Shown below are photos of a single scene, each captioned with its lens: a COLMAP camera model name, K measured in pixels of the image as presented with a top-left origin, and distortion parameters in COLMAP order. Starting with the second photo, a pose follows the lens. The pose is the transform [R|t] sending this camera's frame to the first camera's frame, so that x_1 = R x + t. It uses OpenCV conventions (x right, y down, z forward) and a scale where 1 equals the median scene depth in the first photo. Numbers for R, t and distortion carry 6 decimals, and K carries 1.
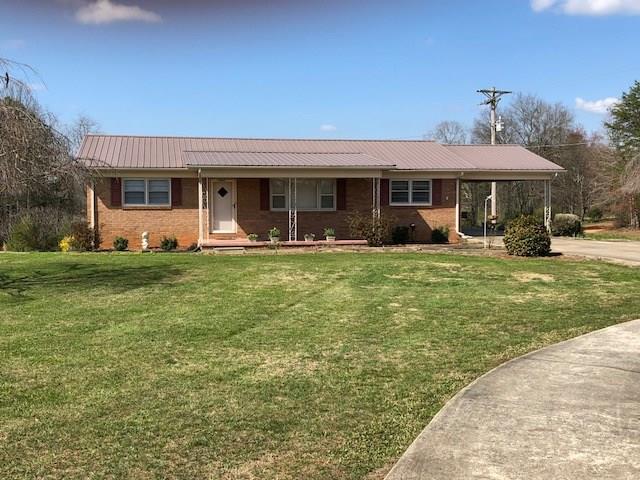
lens RADIAL K [[797.6, 0, 324.1], [0, 797.6, 244.1], [0, 0, 1]] dist [0.067841, 0.000000]
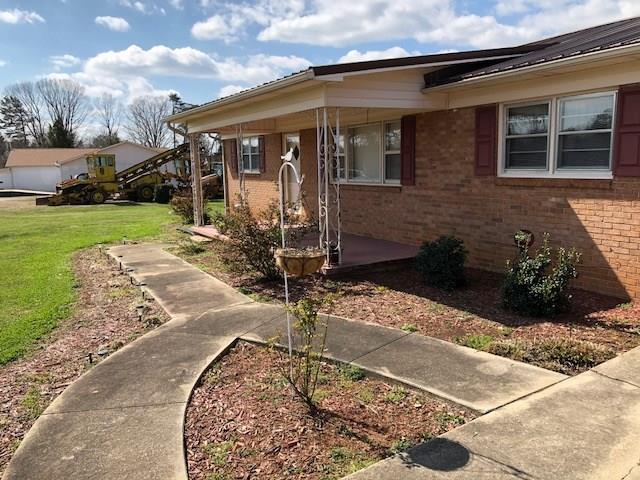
lens RADIAL K [[529.3, 0, 323.2], [0, 529.3, 239.1], [0, 0, 1]] dist [0.059472, -0.062289]
pose [[0.335752, 0.131298, -0.932755, 0.295181], [-0.028557, 0.991201, 0.129246, -0.050228], [0.941517, -0.016758, 0.336547, 0.852894]]
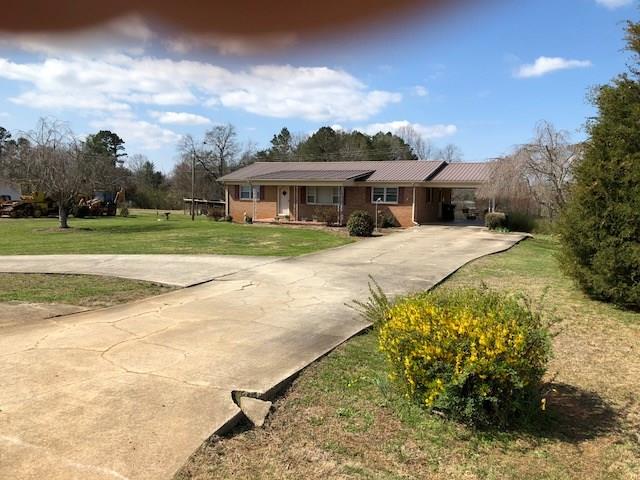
lens RADIAL K [[529.3, 0, 320.6], [0, 529.3, 237.1], [0, 0, 1]] dist [0.059472, -0.062289]
pose [[0.791590, 0.067337, -0.607331, 0.667939], [-0.052837, 0.997730, 0.041755, -0.019064], [0.608764, -0.000963, 0.793350, 0.085565]]
